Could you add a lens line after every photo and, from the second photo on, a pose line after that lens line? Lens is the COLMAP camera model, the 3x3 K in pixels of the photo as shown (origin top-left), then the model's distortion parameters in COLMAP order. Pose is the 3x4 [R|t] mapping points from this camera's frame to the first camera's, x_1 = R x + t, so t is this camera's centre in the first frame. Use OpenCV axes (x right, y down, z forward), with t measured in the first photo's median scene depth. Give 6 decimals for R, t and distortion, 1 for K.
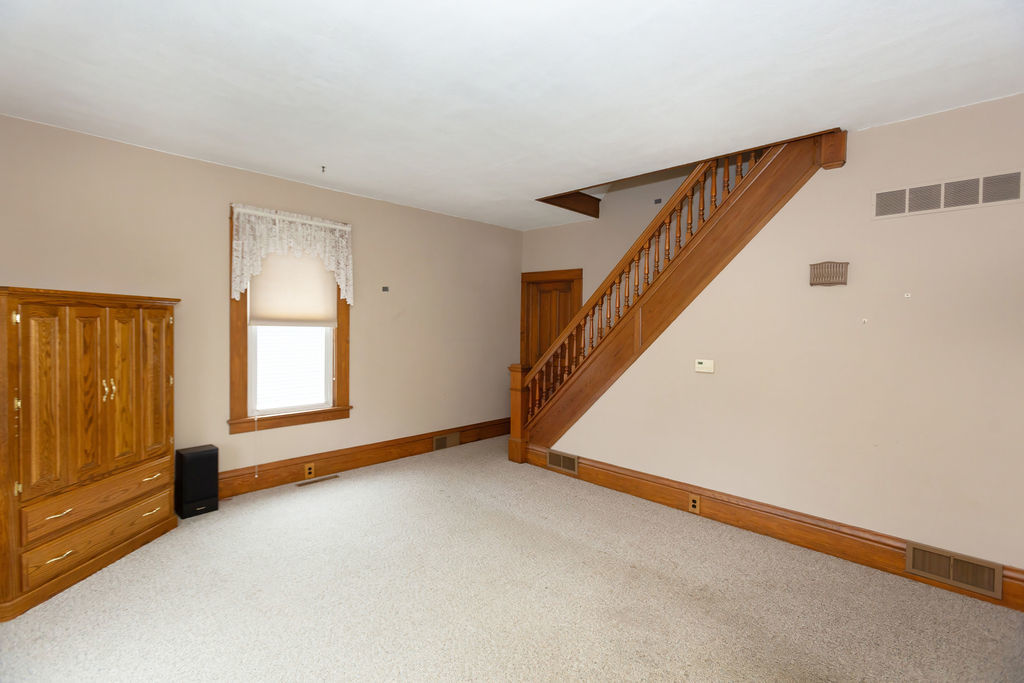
lens RADIAL K [[454.0, 0, 508.8], [0, 454.0, 333.6], [0, 0, 1]] dist [-0.022269, 0.015110]
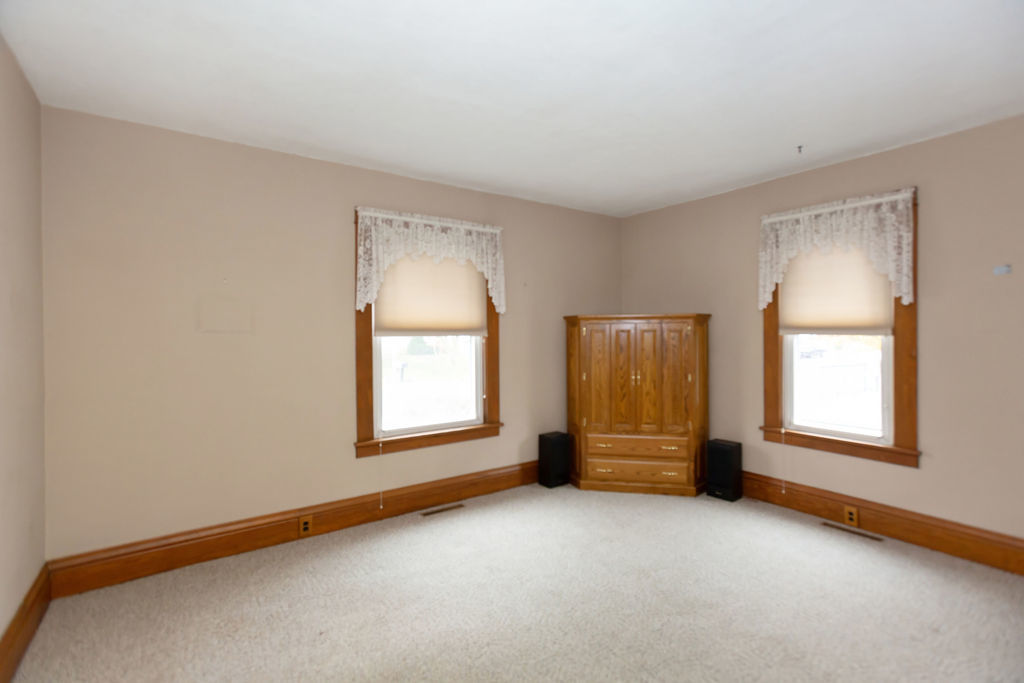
lens RADIAL K [[472.0, 0, 522.3], [0, 472.0, 333.9], [0, 0, 1]] dist [-0.022183, 0.018202]
pose [[-0.155954, -0.009481, -0.987719, 0.518501], [-0.014780, 0.999864, -0.007264, -0.003672], [0.987654, 0.013465, -0.156073, 0.606050]]
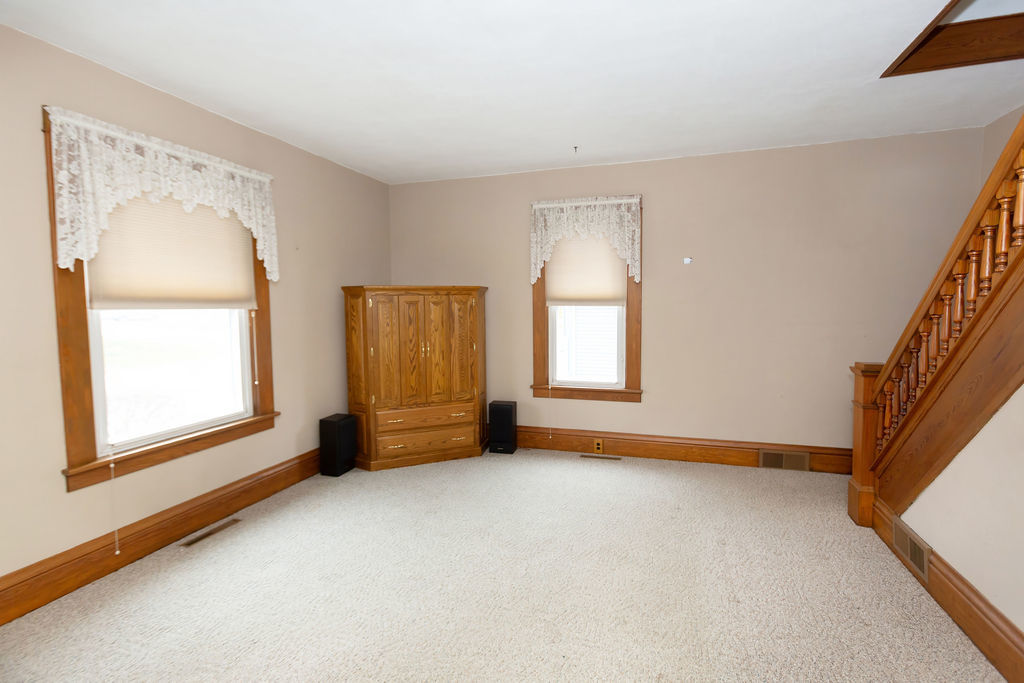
lens RADIAL K [[472.0, 0, 522.3], [0, 472.0, 333.9], [0, 0, 1]] dist [-0.022183, 0.018202]
pose [[0.459264, 0.038935, -0.887446, 0.466120], [-0.003076, 0.999103, 0.042242, 0.003225], [0.888295, -0.016671, 0.458971, 0.391918]]
